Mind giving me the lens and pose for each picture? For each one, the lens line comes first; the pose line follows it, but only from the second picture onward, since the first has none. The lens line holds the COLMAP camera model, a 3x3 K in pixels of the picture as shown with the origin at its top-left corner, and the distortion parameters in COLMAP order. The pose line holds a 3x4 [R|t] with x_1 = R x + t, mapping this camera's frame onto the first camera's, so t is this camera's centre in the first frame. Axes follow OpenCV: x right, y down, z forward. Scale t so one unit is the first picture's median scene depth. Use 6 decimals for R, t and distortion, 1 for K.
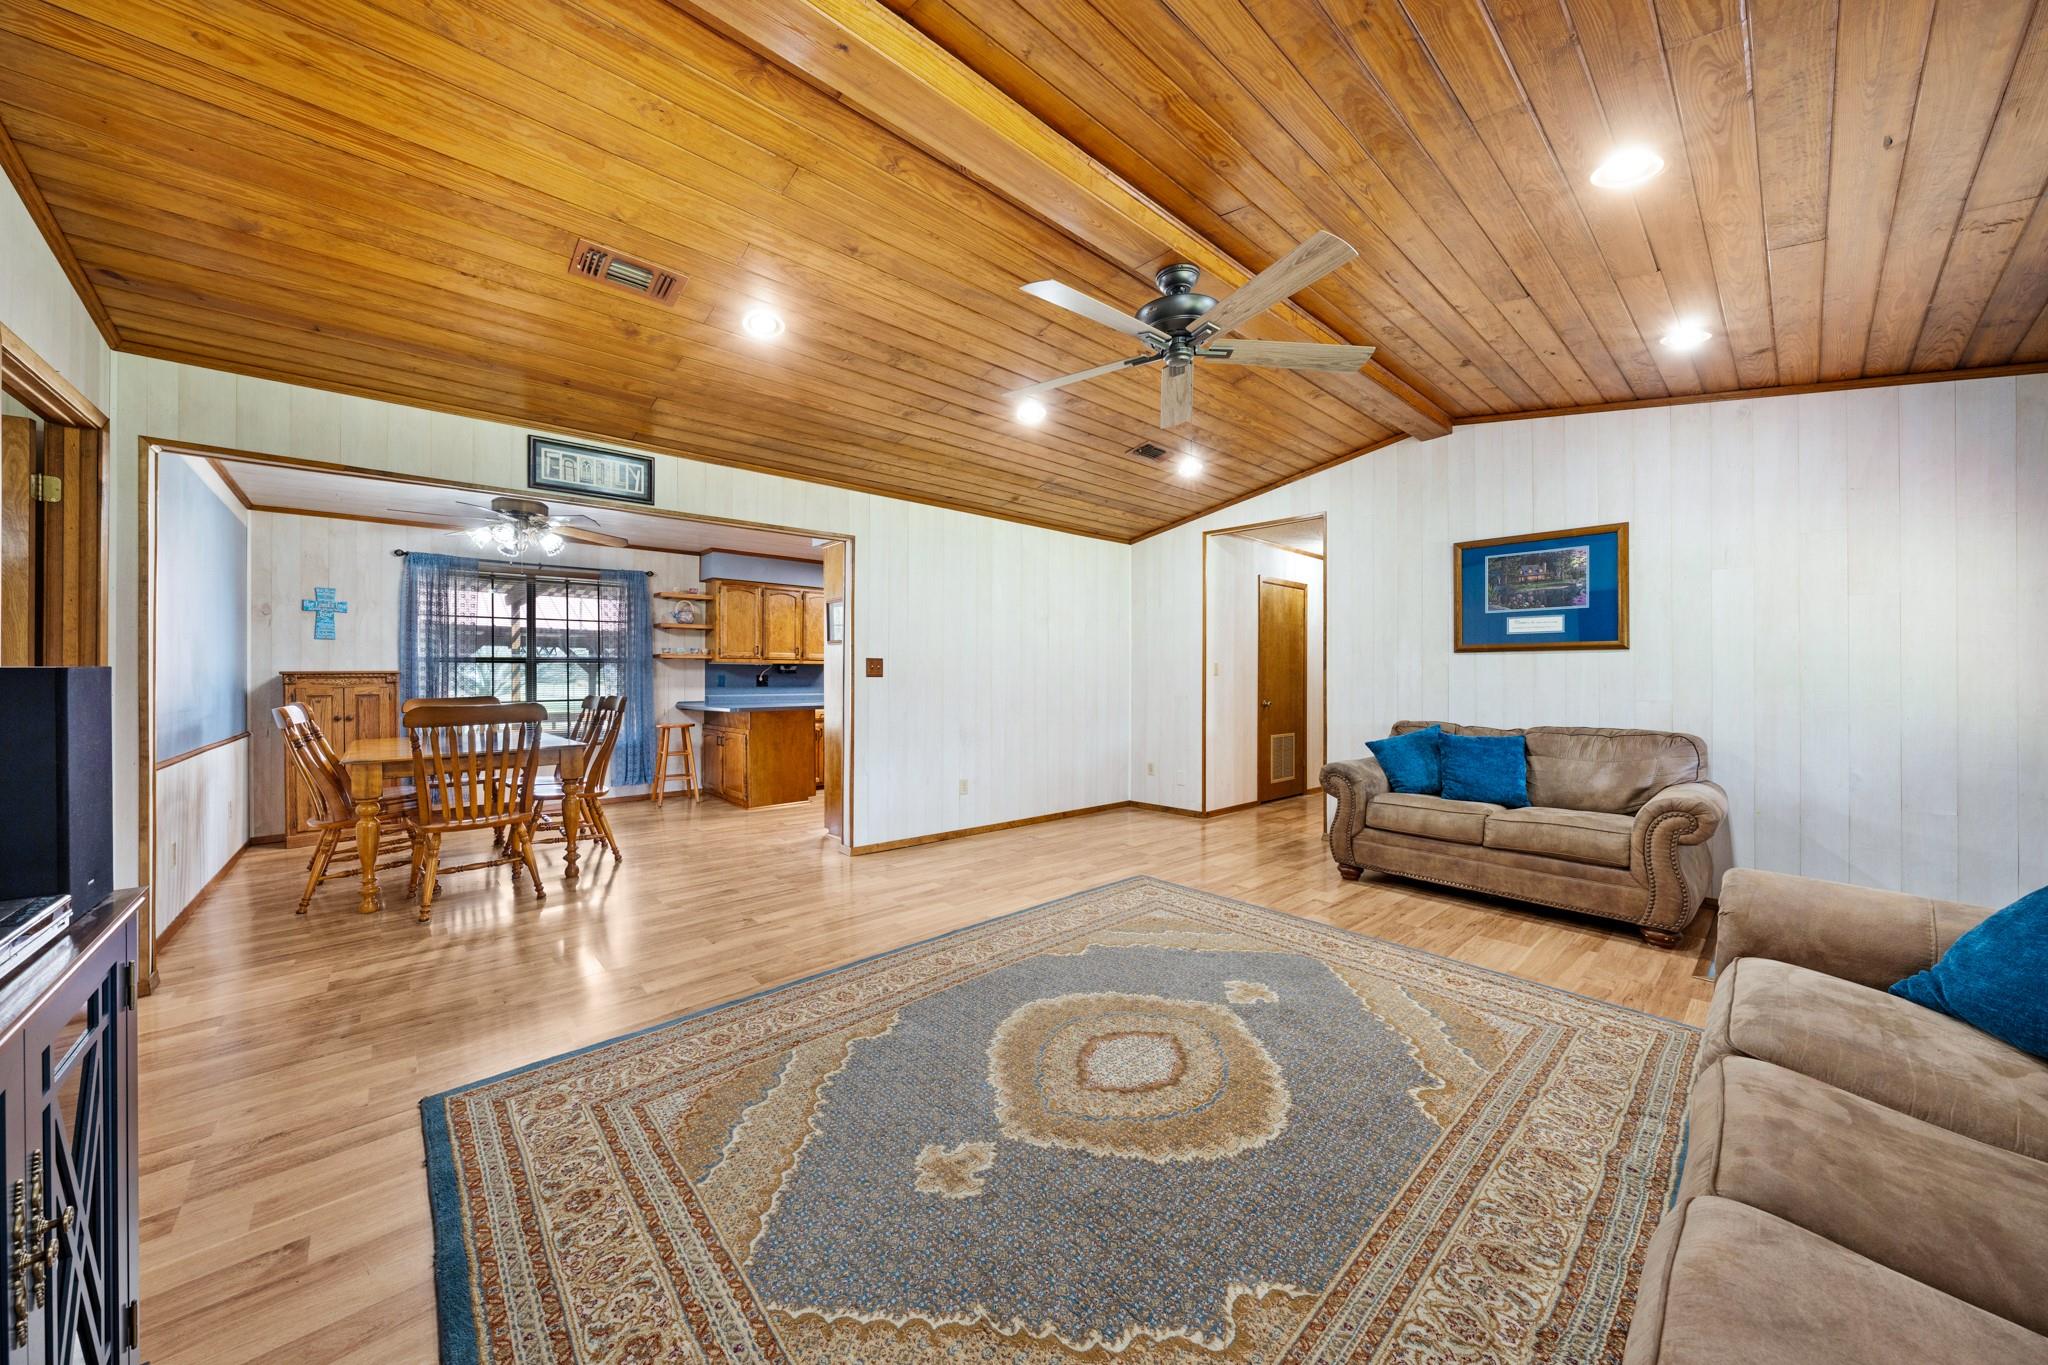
lens RADIAL K [[710.6, 0, 1012.2], [0, 710.6, 670.6], [0, 0, 1]] dist [-0.001936, 0.000547]
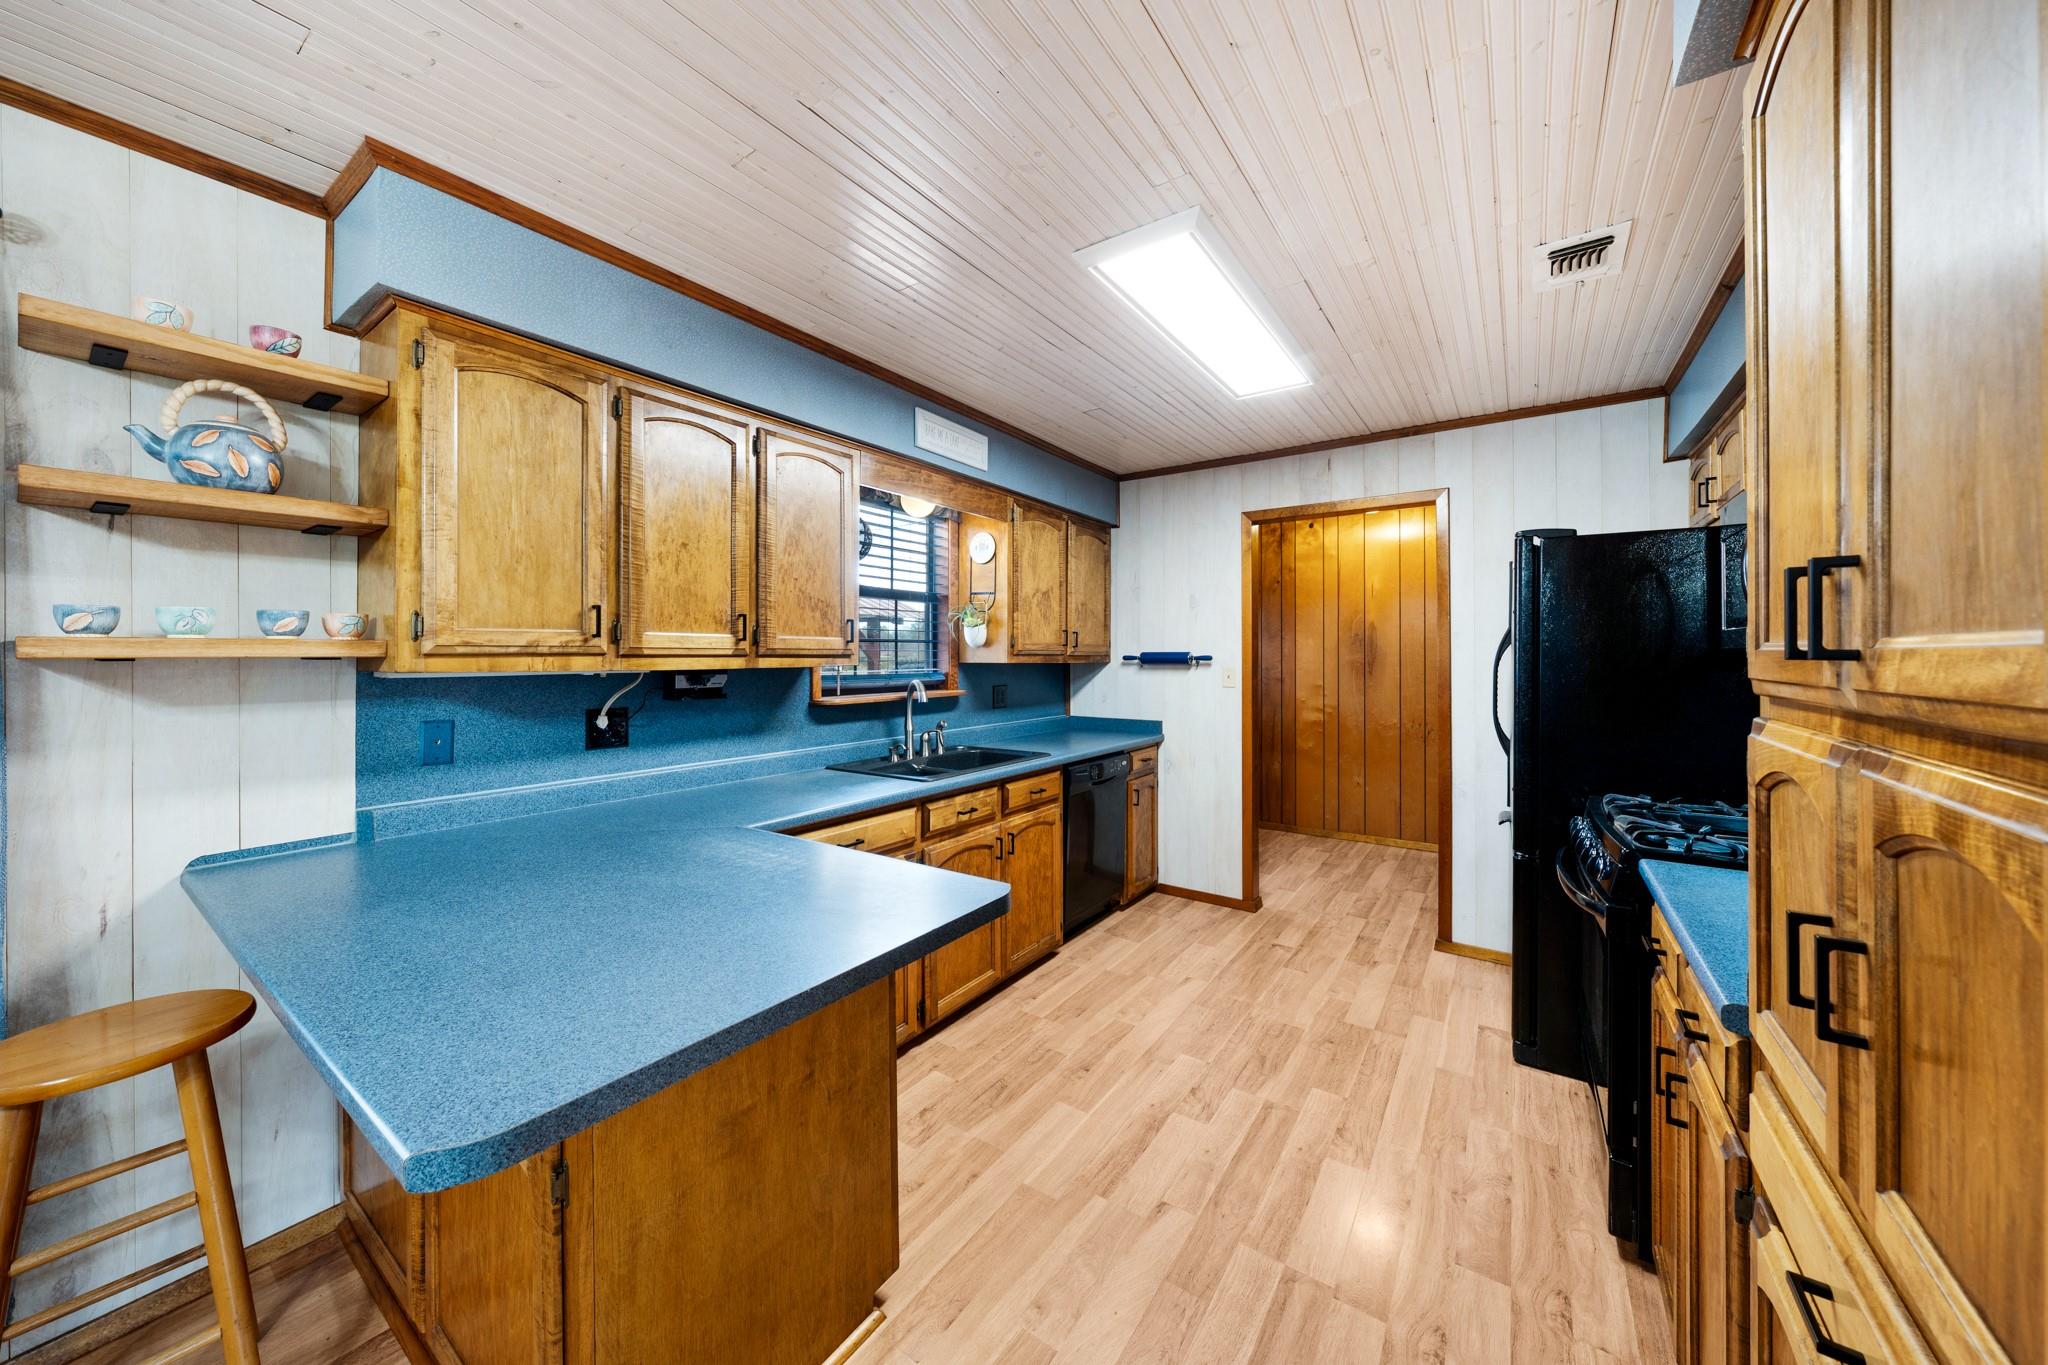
lens RADIAL K [[710.6, 0, 996.0], [0, 710.6, 656.0], [0, 0, 1]] dist [-0.001936, 0.000547]
pose [[0.981612, -0.004851, 0.190827, -0.268091], [0.004826, 0.999988, 0.000596, -0.015768], [-0.190828, 0.000335, 0.981624, 0.727761]]
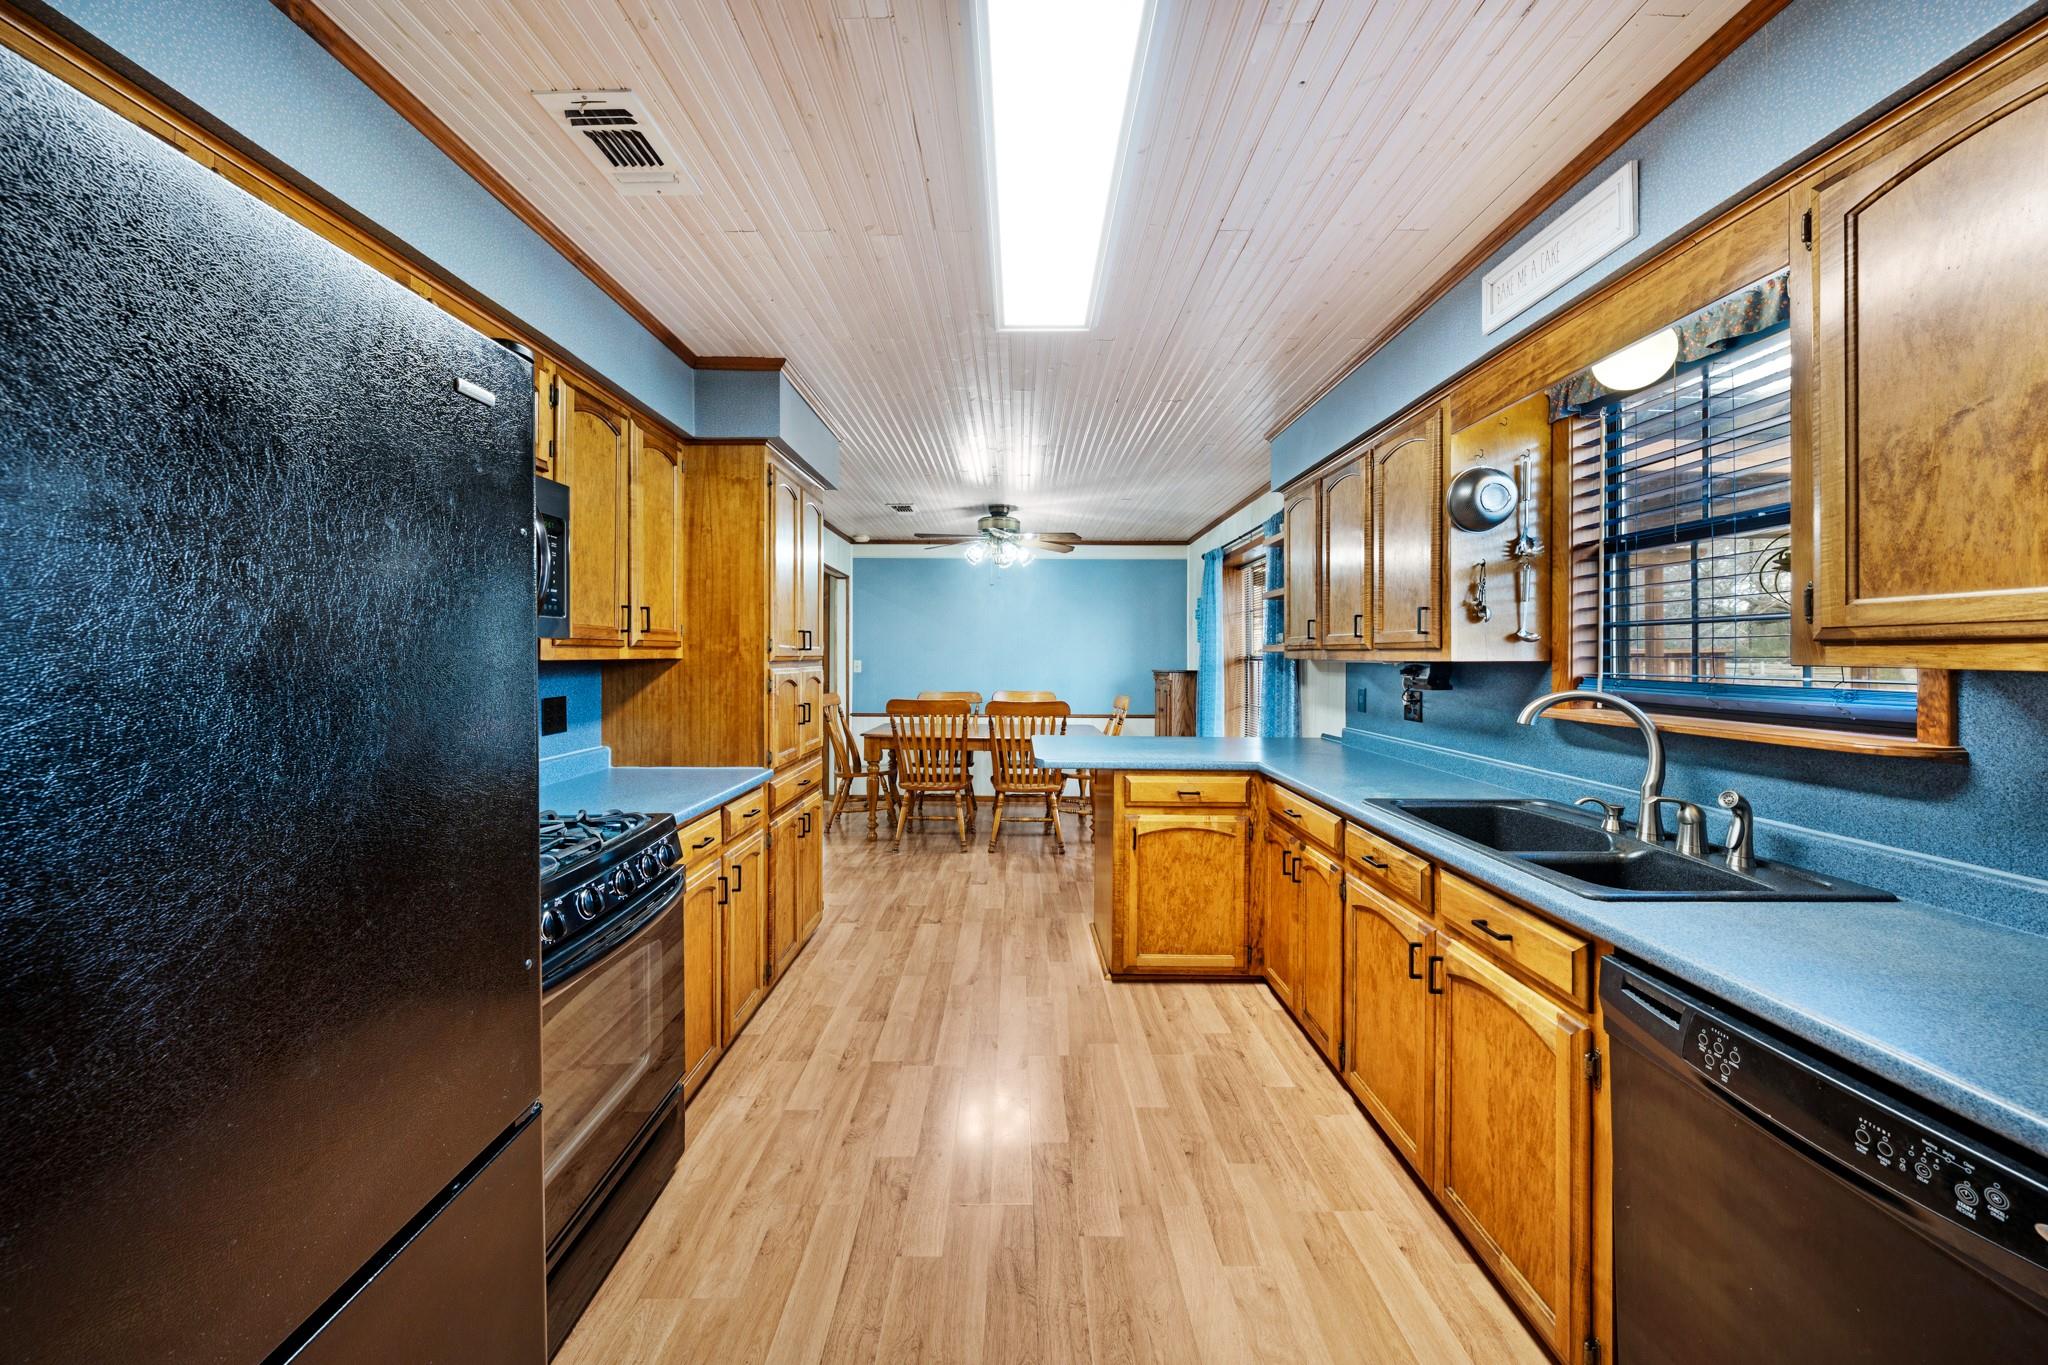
lens RADIAL K [[710.6, 0, 1033.1], [0, 710.6, 652.2], [0, 0, 1]] dist [-0.001936, 0.000547]
pose [[-0.662041, -0.007401, -0.749431, 0.068822], [-0.004942, 0.999973, -0.005509, -0.011888], [0.749452, 0.000057, -0.662059, 1.166338]]
